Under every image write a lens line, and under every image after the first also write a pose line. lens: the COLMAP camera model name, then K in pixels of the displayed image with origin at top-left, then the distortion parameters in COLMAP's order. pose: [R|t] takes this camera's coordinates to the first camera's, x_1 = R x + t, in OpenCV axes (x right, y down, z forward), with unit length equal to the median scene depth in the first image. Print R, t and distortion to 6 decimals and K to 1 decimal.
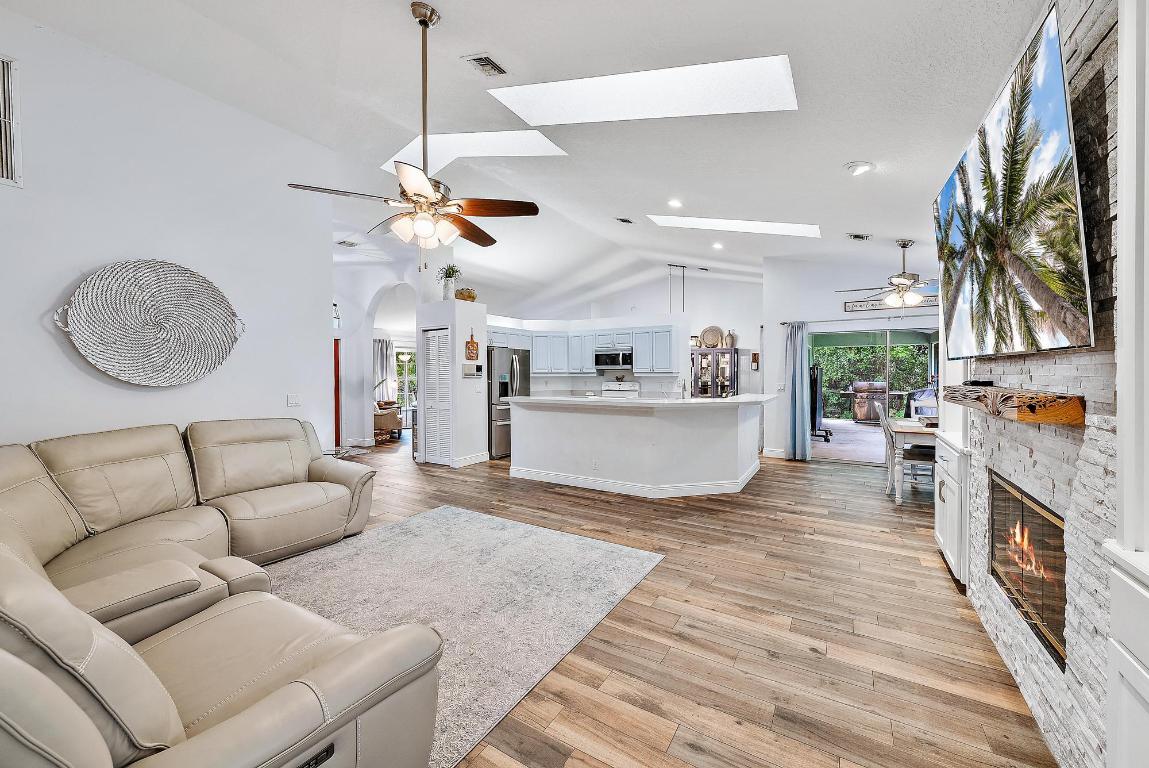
lens RADIAL K [[435.8, 0, 578.5], [0, 435.8, 376.5], [0, 0, 1]] dist [-0.001491, -0.000232]
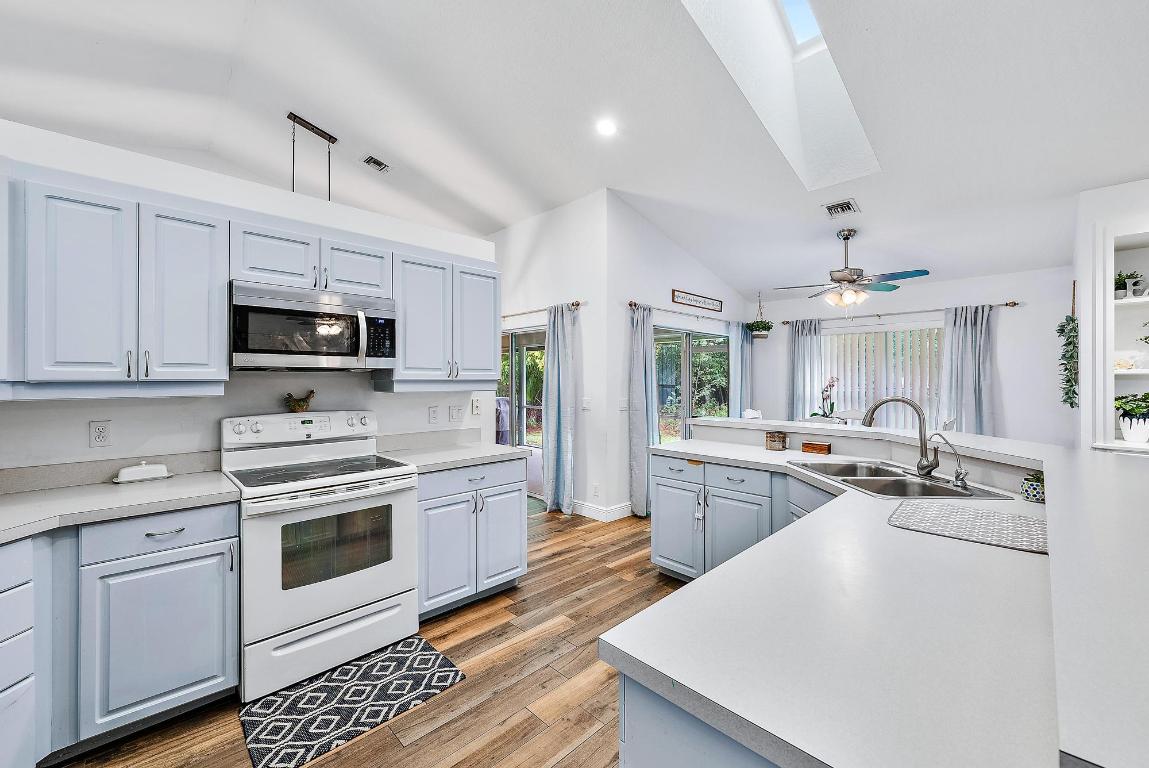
lens RADIAL K [[457.7, 0, 574.5], [0, 457.7, 384.0], [0, 0, 1]] dist [-0.002117, -0.000229]
pose [[0.240950, -0.005931, 0.970519, -0.176995], [0.007258, 0.999964, 0.004309, -0.007801], [-0.970510, 0.006006, 0.240985, 0.826149]]
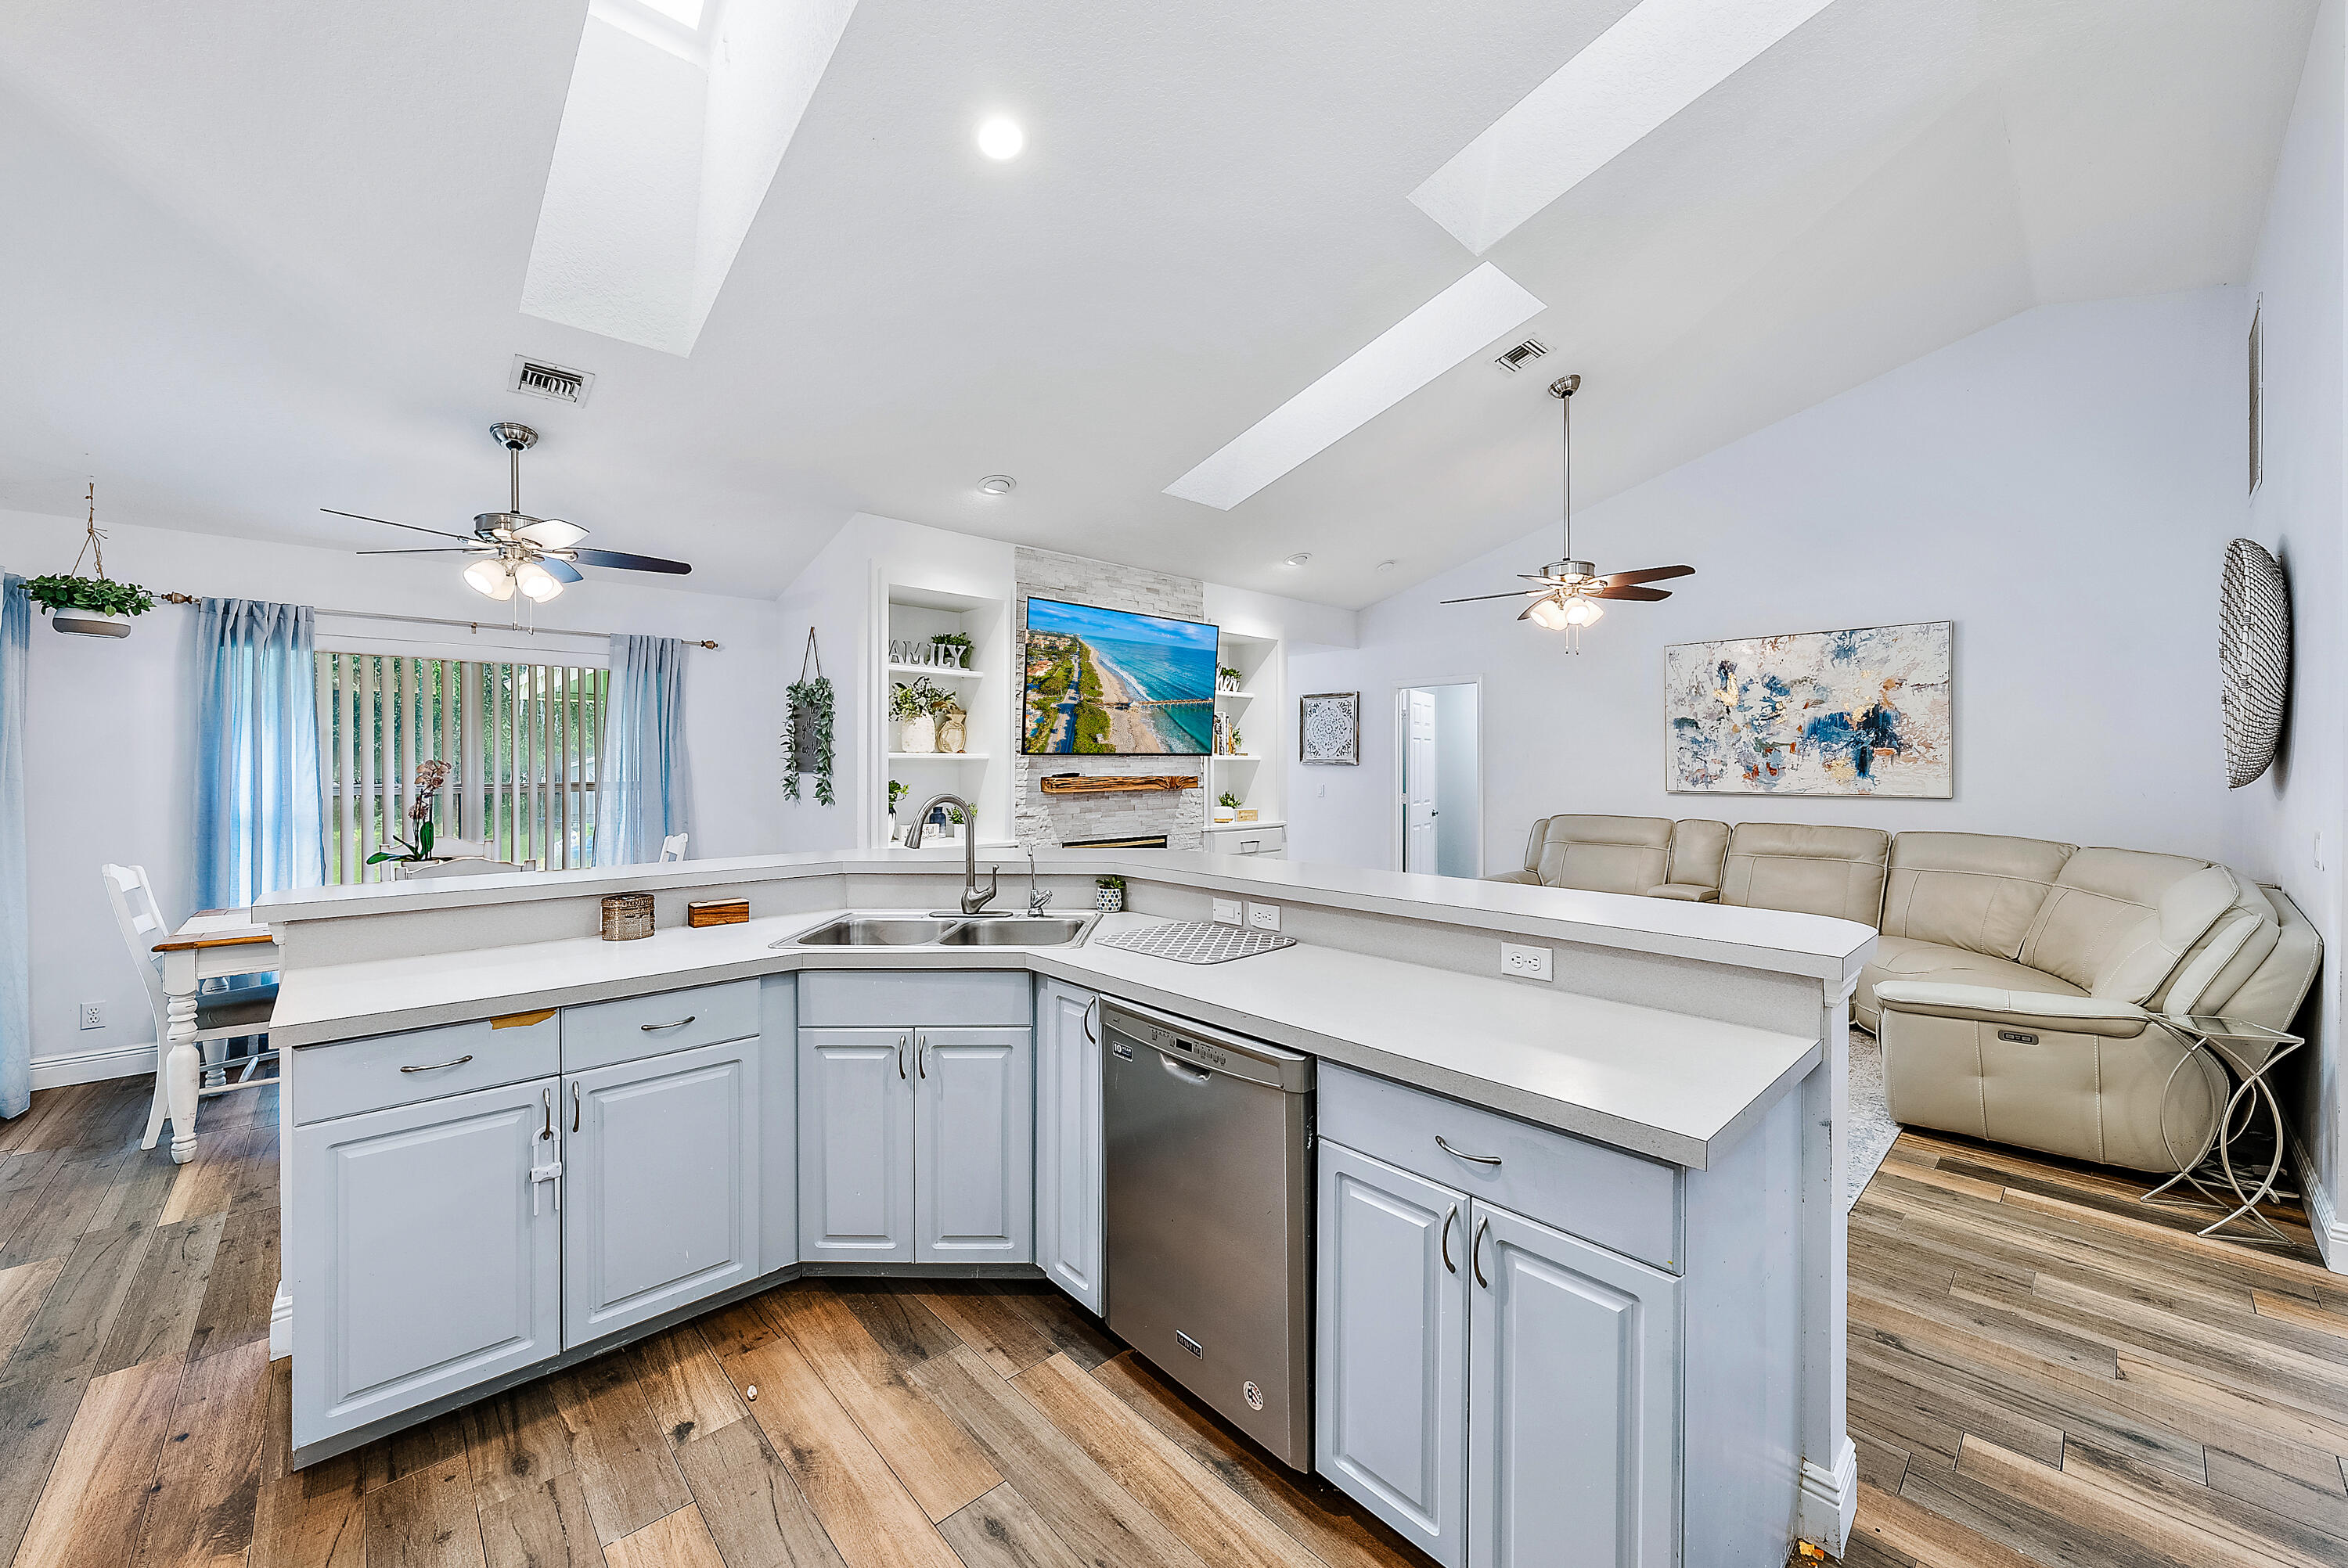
lens RADIAL K [[890.5, 0, 1182.2], [0, 890.5, 768.7], [0, 0, 1]] dist [-0.001491, -0.000232]
pose [[-0.963325, 0.002636, 0.268326, -0.020646], [0.006088, 0.999909, 0.012035, -0.010826], [-0.268269, 0.013227, -0.963253, 1.011225]]
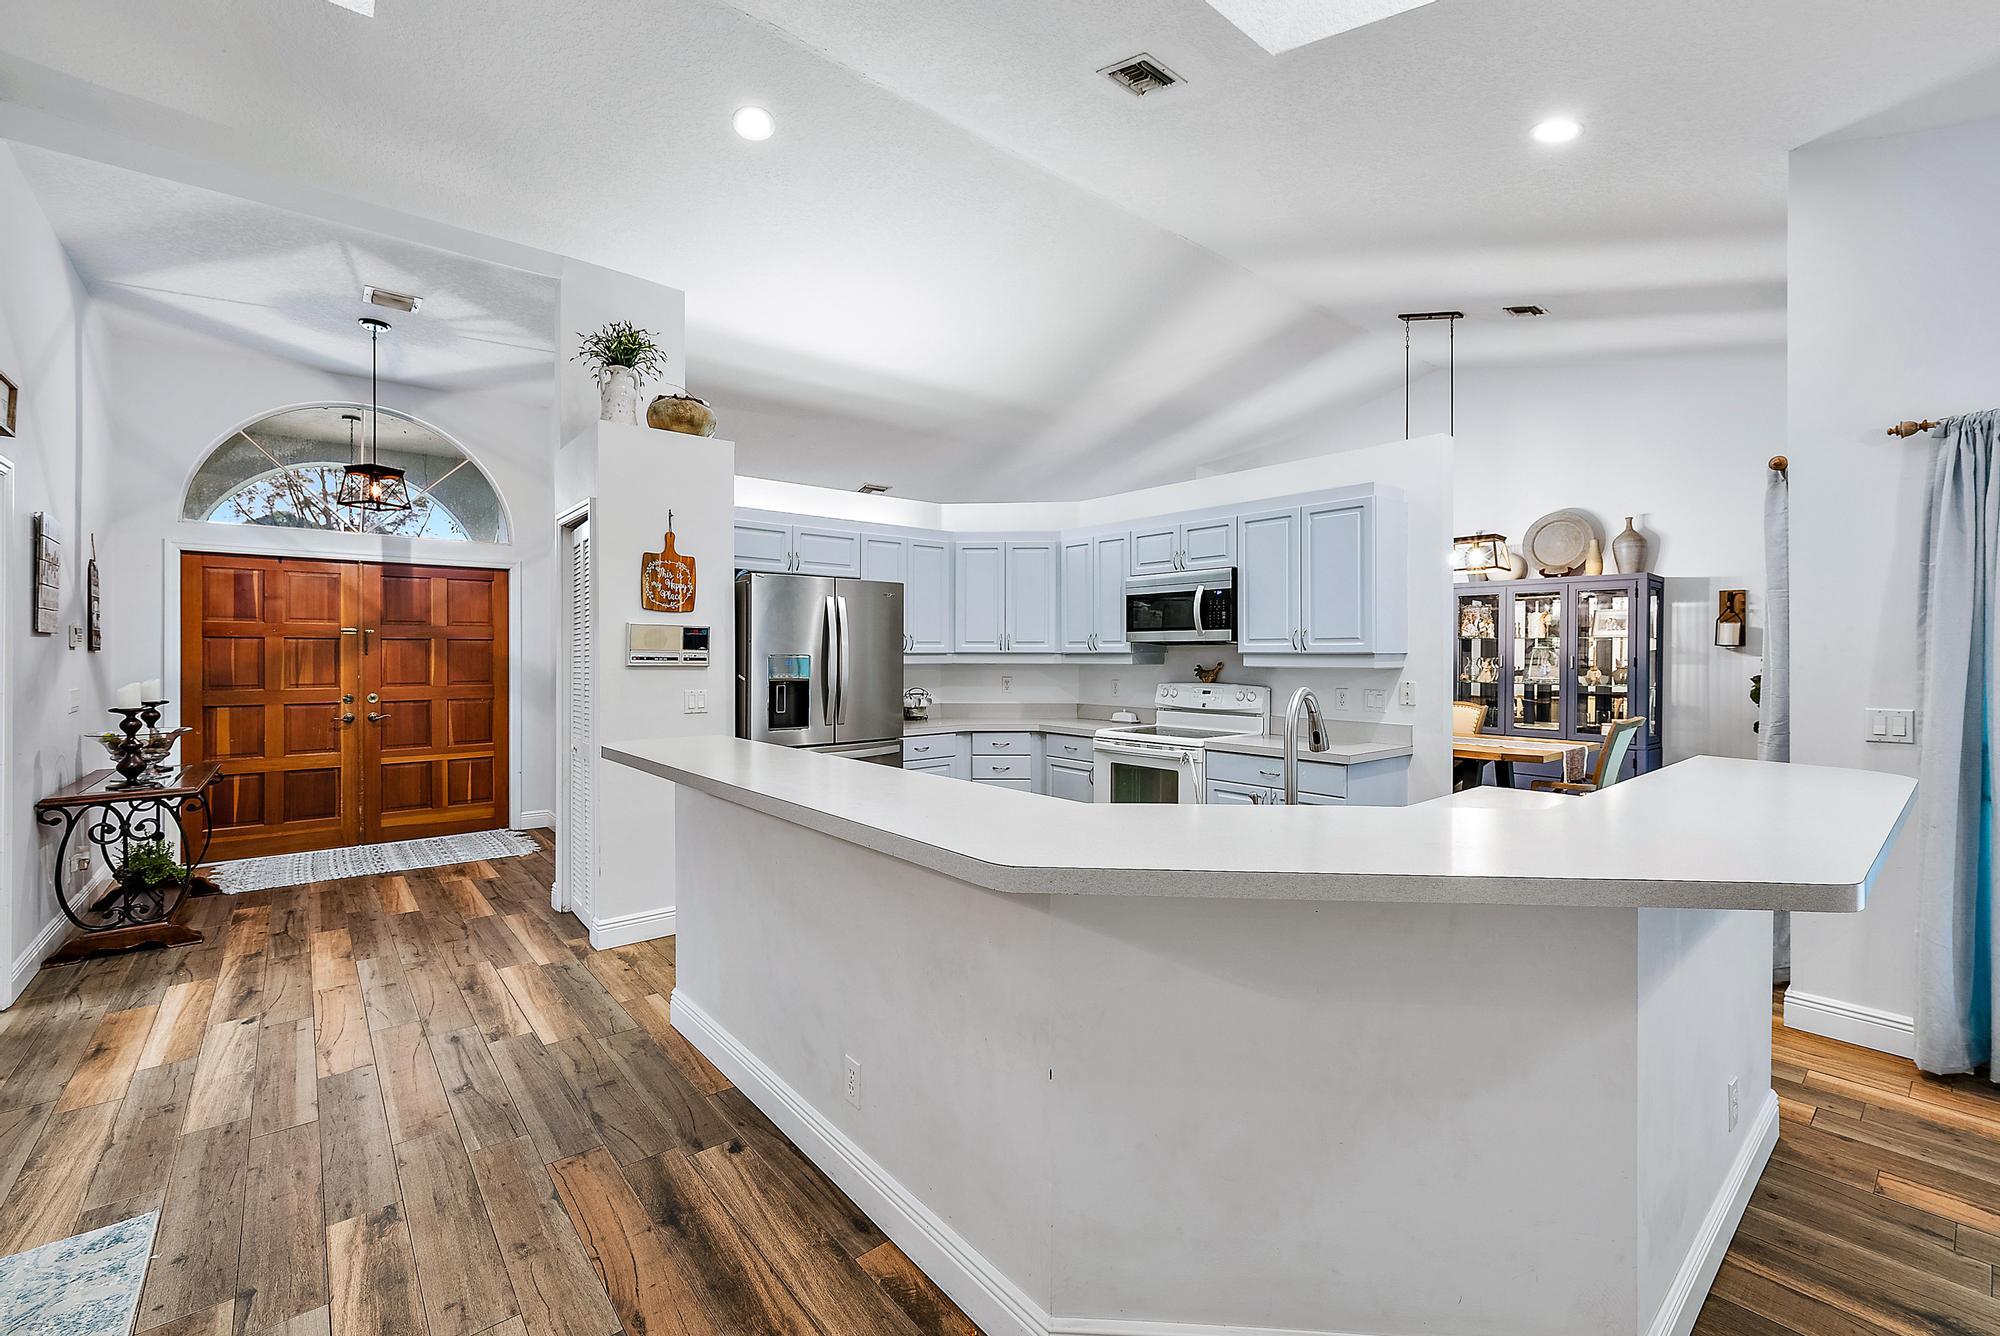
lens RADIAL K [[833.9, 0, 1001.9], [0, 833.9, 663.3], [0, 0, 1]] dist [0.000655, 0.000082]
pose [[0.948759, 0.009840, -0.315847, 0.158678], [-0.008385, 0.999947, 0.005967, -0.005002], [0.315889, -0.003013, 0.948791, 0.423354]]
